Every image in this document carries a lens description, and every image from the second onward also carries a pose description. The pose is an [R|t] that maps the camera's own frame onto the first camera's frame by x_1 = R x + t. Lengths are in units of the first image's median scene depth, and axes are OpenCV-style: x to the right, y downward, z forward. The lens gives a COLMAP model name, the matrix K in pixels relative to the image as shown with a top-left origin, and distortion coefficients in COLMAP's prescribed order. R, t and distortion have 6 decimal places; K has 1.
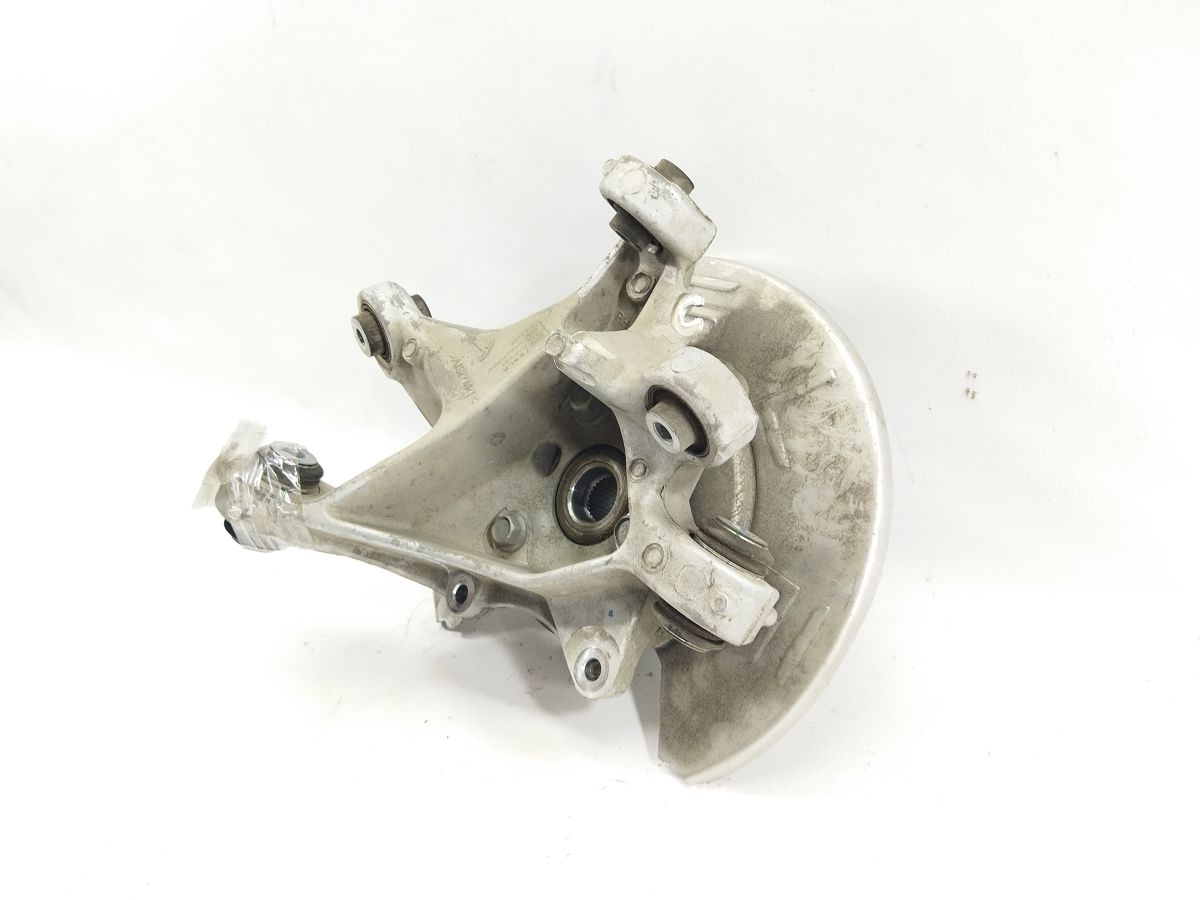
lens RADIAL K [[896.4, 0, 605.3], [0, 896.4, 448.6], [0, 0, 1]] dist [0.059092, -0.001696]
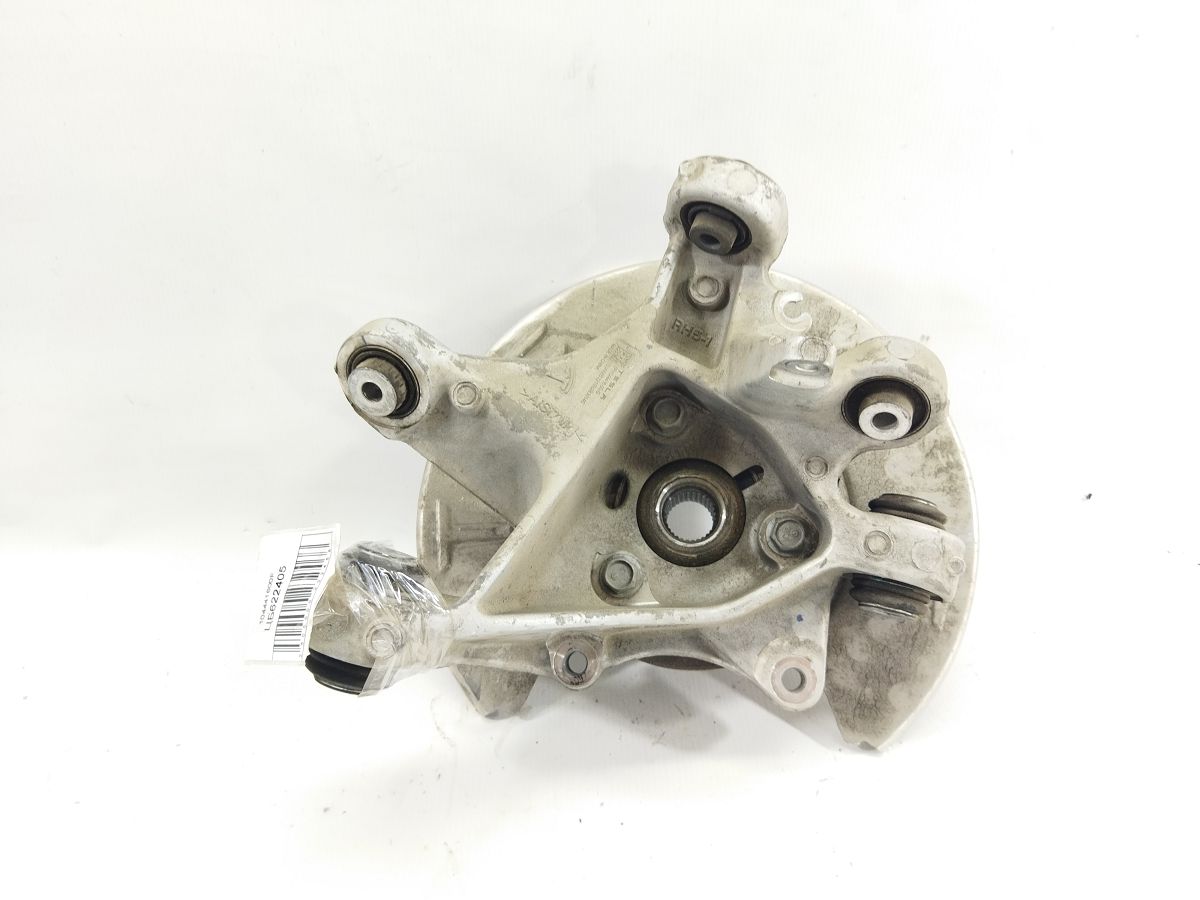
lens RADIAL K [[896.4, 0, 605.3], [0, 896.4, 448.6], [0, 0, 1]] dist [0.059092, -0.001696]
pose [[0.784871, -0.194946, 0.588195, -0.639905], [0.200383, 0.978071, 0.056778, -0.088126], [-0.586365, 0.073301, 0.806723, 0.284425]]
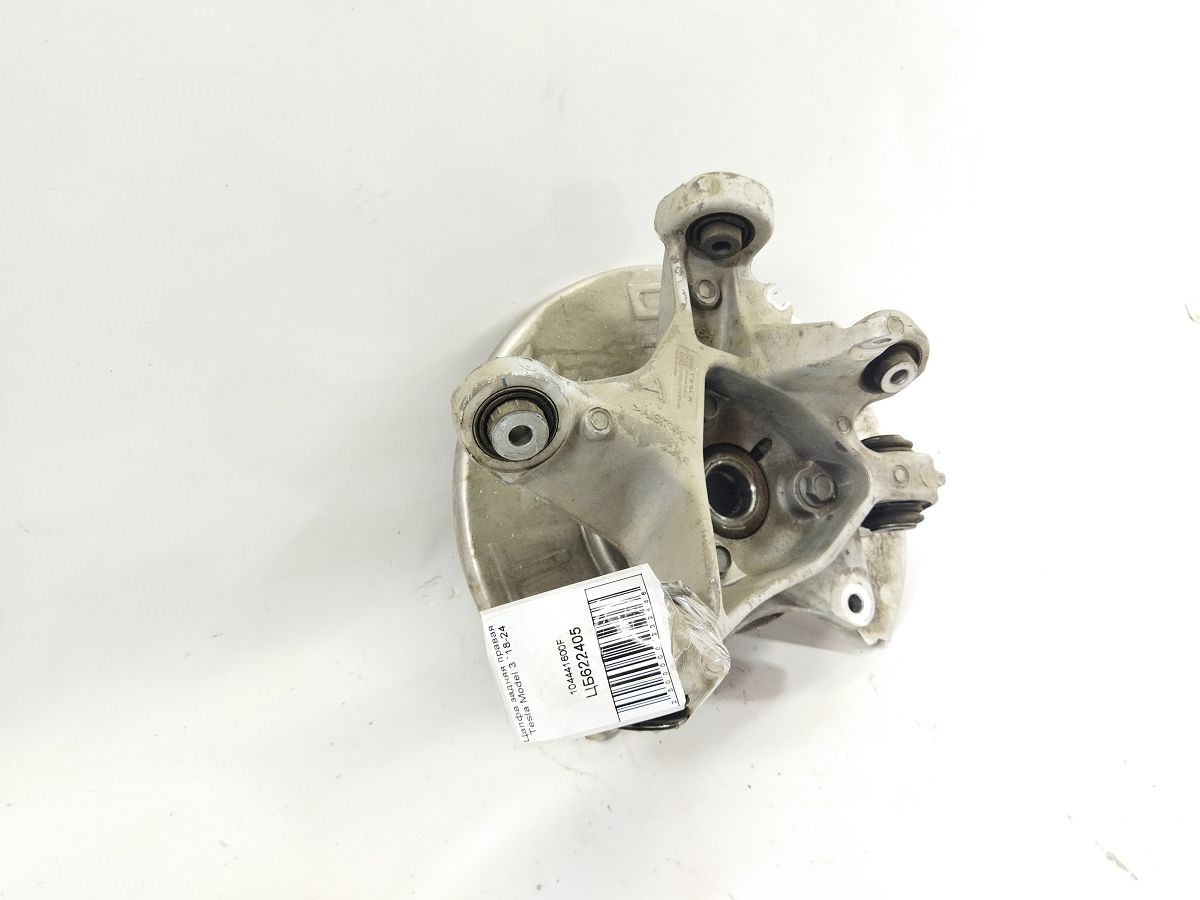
lens RADIAL K [[896.4, 0, 605.3], [0, 896.4, 448.6], [0, 0, 1]] dist [0.059092, -0.001696]
pose [[0.290638, -0.314949, 0.903514, -1.010840], [0.332803, 0.918591, 0.213150, -0.272665], [-0.897091, 0.238742, 0.371793, 0.736019]]
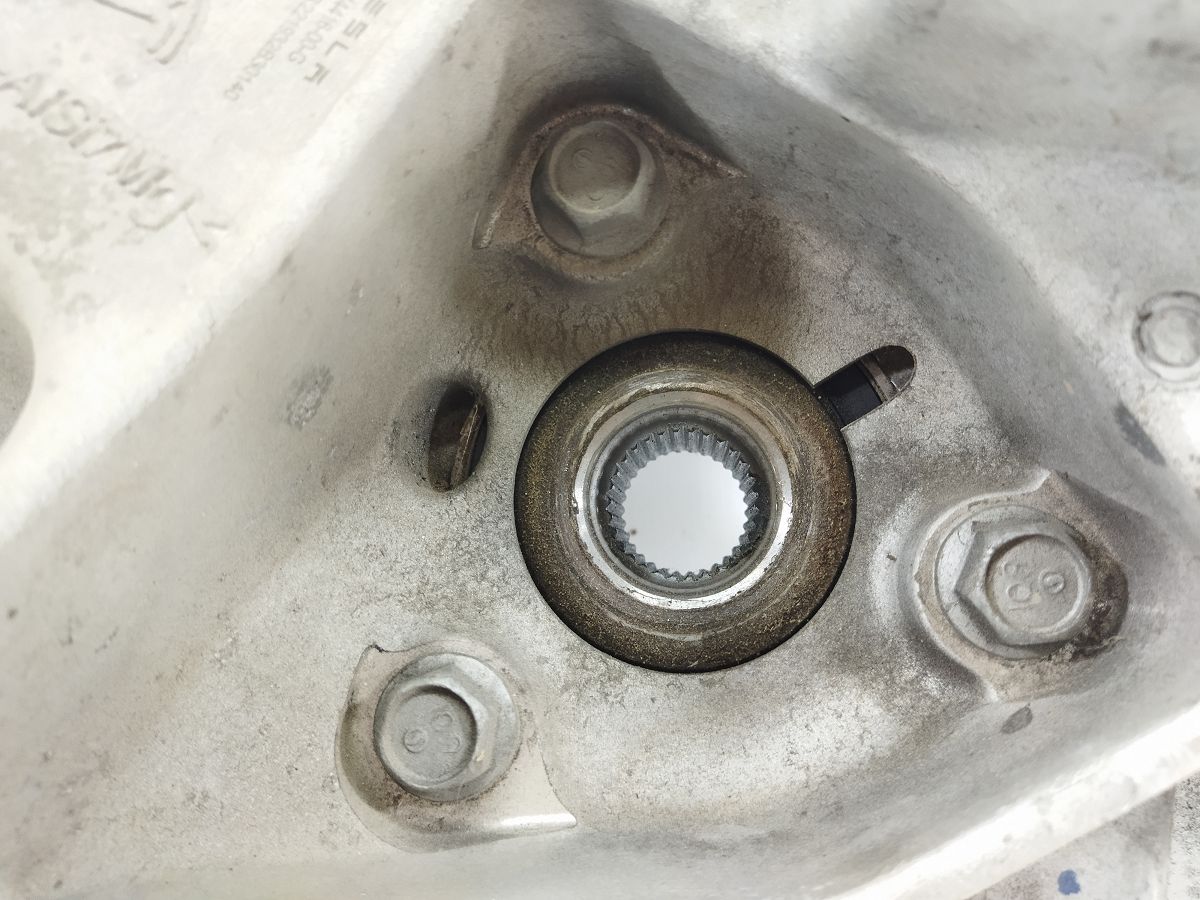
lens RADIAL K [[921.4, 0, 603.2], [0, 921.4, 444.7], [0, 0, 1]] dist [-0.033854, -0.007016]
pose [[0.786389, -0.263917, 0.558516, -0.204973], [0.223467, 0.964446, 0.141091, -0.016212], [-0.575894, 0.013858, 0.817407, 0.772616]]
